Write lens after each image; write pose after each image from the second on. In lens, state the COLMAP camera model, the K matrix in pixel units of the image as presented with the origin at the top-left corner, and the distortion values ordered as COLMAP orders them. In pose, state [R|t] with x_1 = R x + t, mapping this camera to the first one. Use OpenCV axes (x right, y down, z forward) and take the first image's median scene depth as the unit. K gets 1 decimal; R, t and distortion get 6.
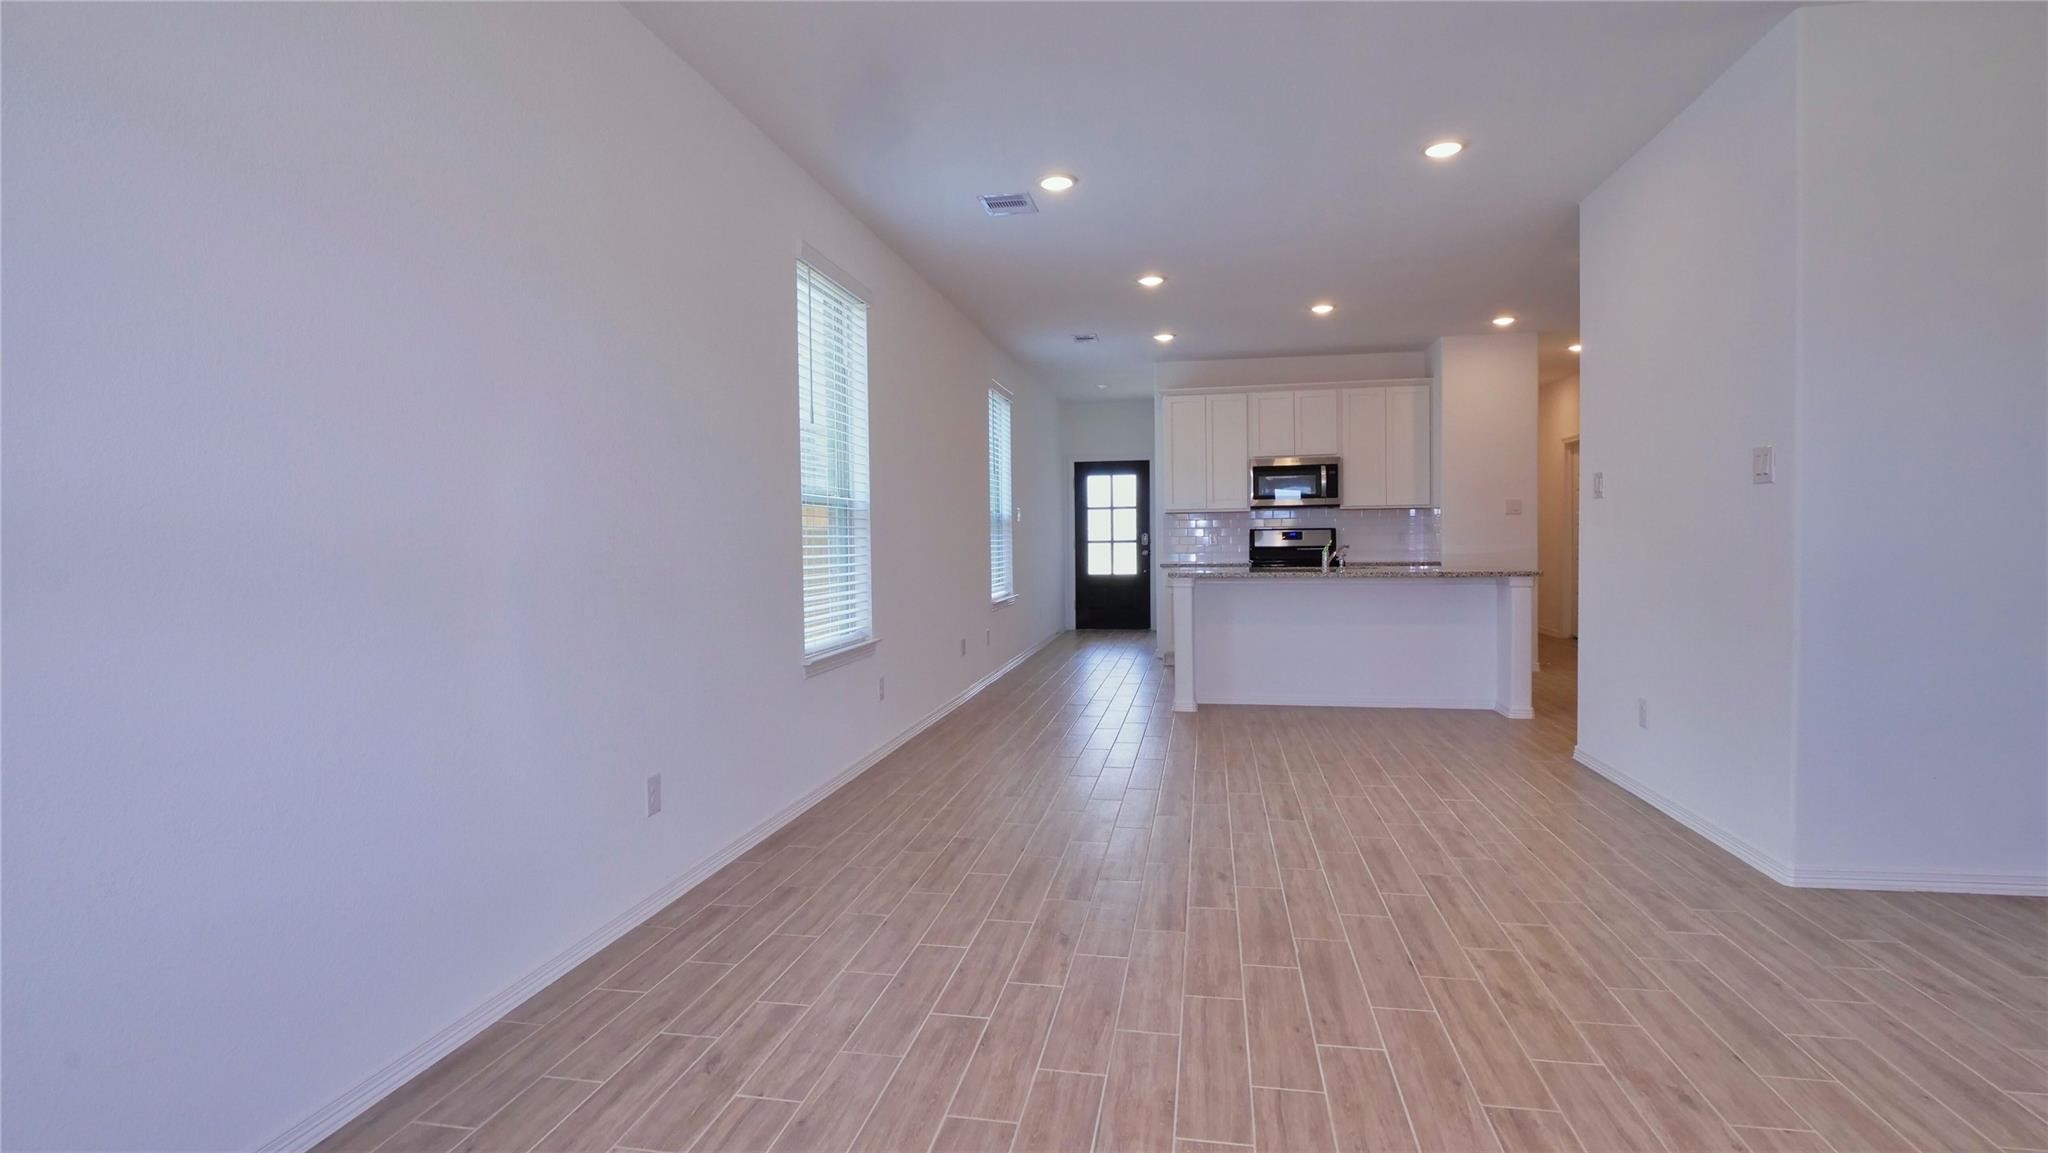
lens RADIAL K [[996.2, 0, 1024.9], [0, 996.2, 570.2], [0, 0, 1]] dist [0.002711, -0.000678]
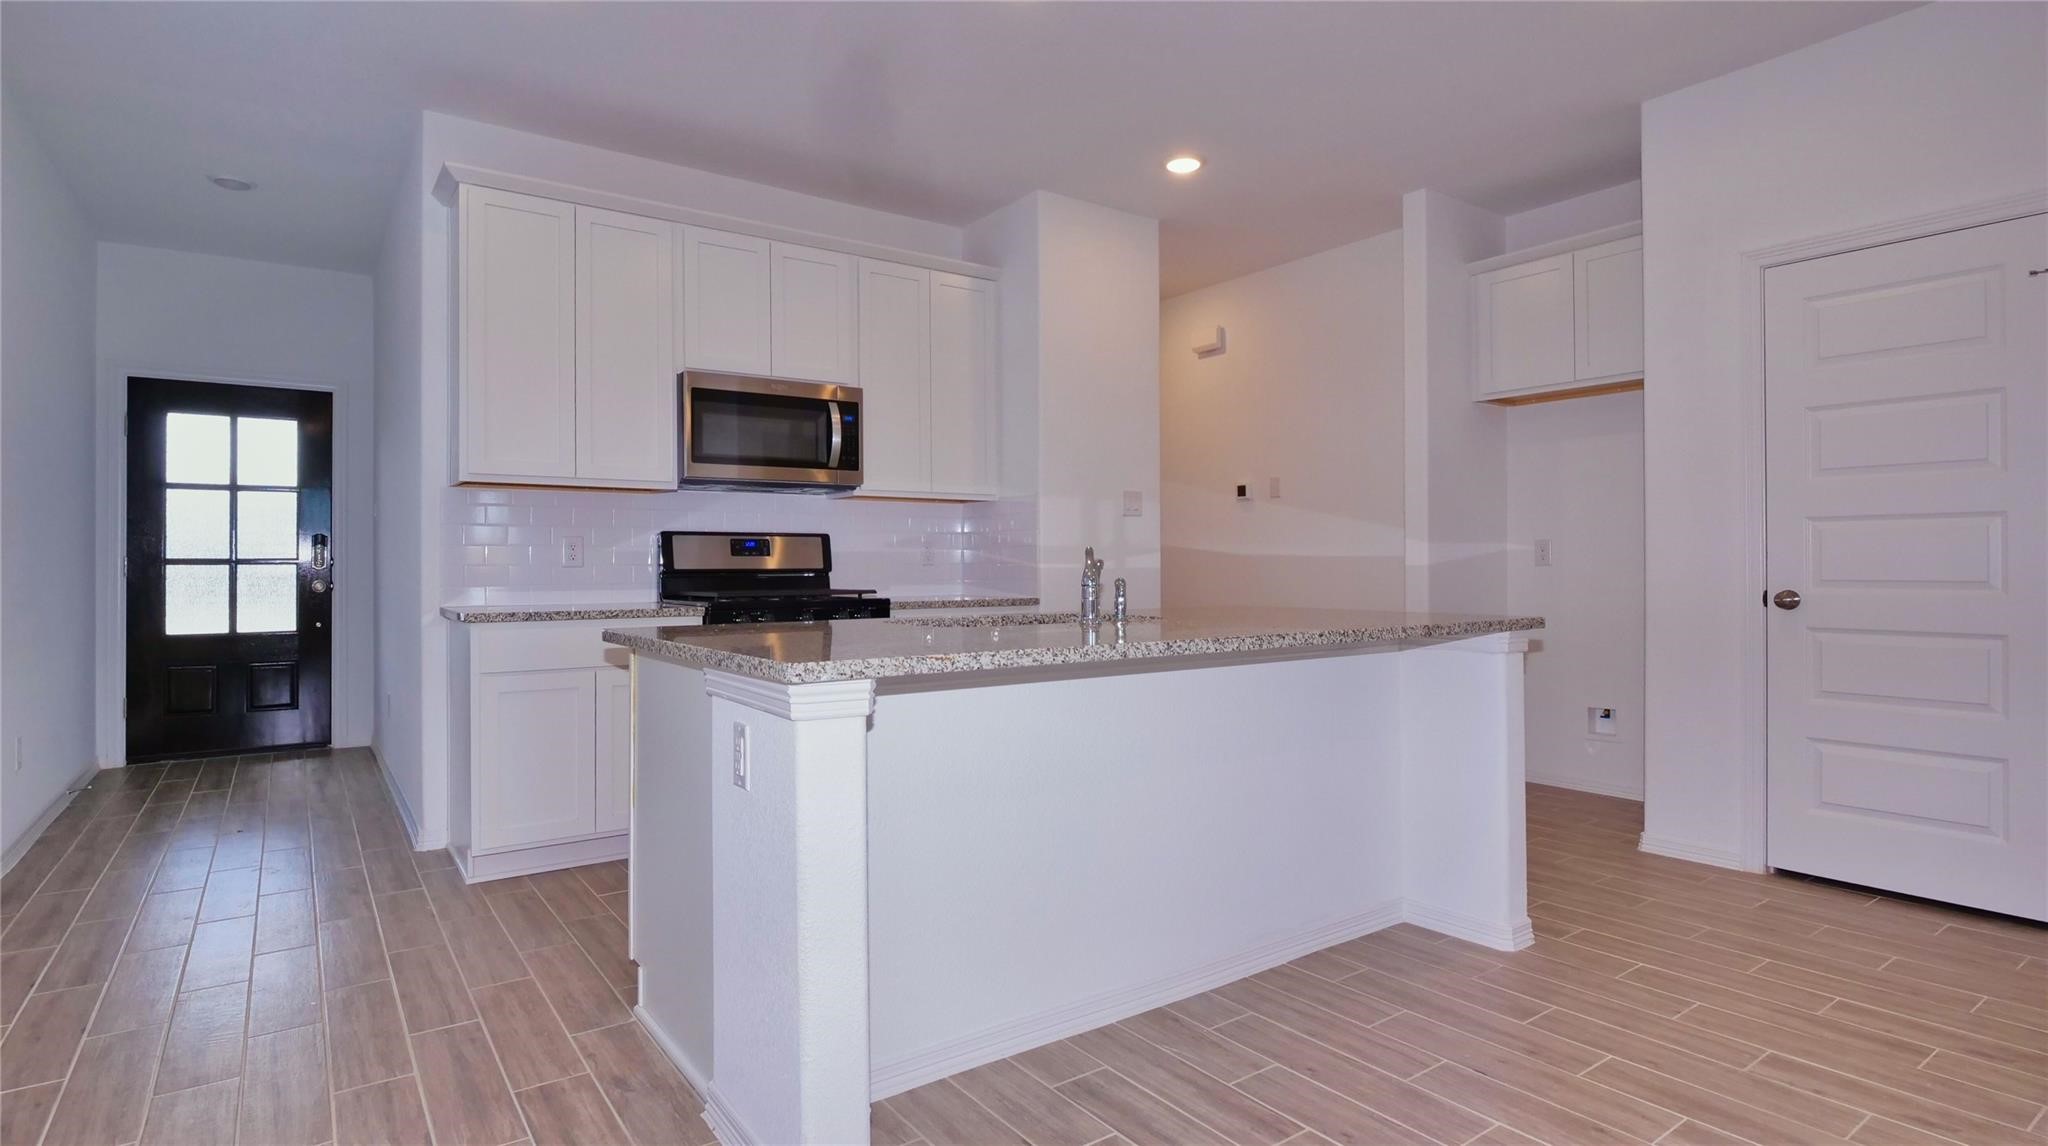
lens RADIAL K [[996.2, 0, 1015.7], [0, 996.2, 532.5], [0, 0, 1]] dist [0.002711, -0.000678]
pose [[0.709713, 0.018113, 0.704258, 0.019972], [0.018148, 0.998868, -0.043978, -0.014966], [-0.704257, 0.043992, 0.708581, 0.440279]]
